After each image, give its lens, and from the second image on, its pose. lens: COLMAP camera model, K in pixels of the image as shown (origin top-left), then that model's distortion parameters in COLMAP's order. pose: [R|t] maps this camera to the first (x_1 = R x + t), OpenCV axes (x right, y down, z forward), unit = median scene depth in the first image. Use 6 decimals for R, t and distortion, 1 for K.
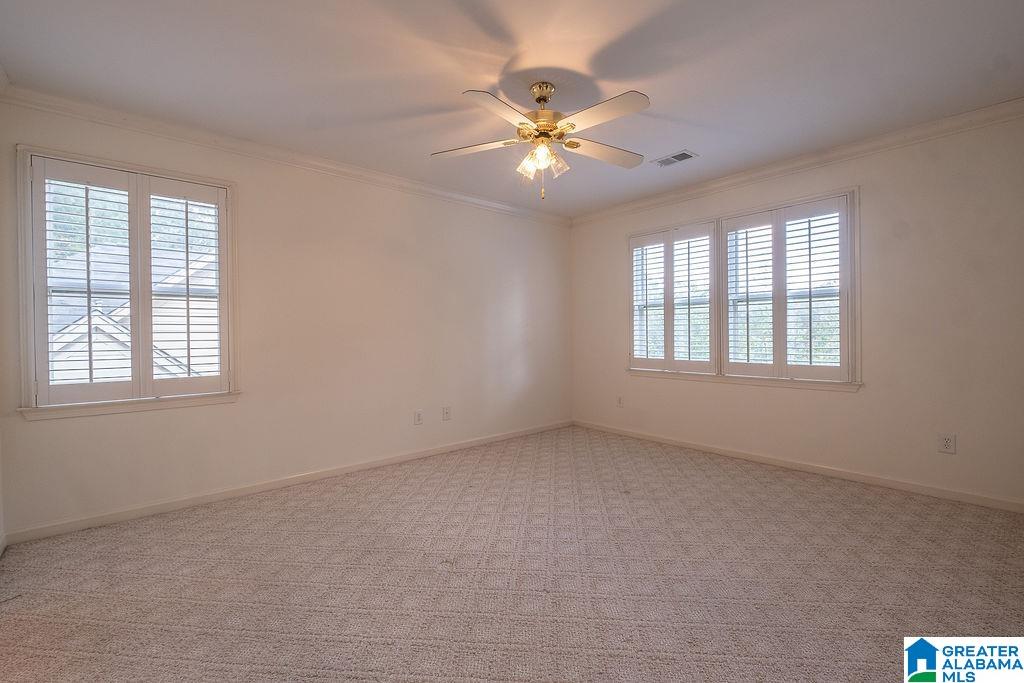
lens RADIAL K [[443.2, 0, 518.4], [0, 443.2, 337.4], [0, 0, 1]] dist [0.002716, -0.002726]
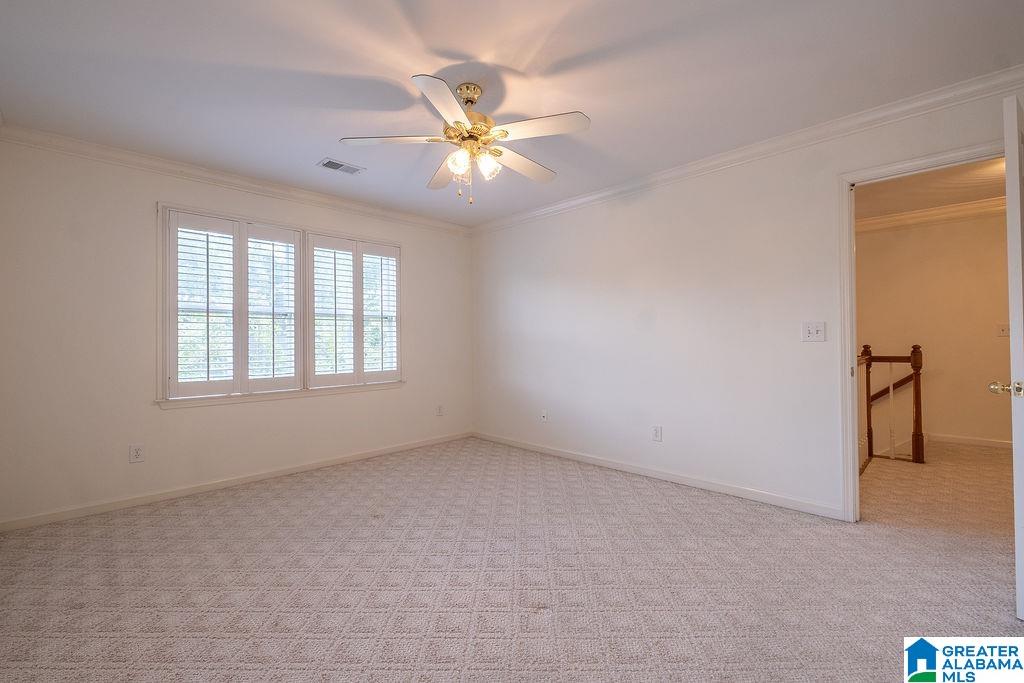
lens RADIAL K [[443.2, 0, 517.1], [0, 443.2, 336.6], [0, 0, 1]] dist [0.002716, -0.002726]
pose [[-0.075014, 0.022880, 0.996920, -0.605821], [0.020351, 0.999564, -0.021409, -0.000906], [-0.996975, 0.018682, -0.075447, 0.654903]]
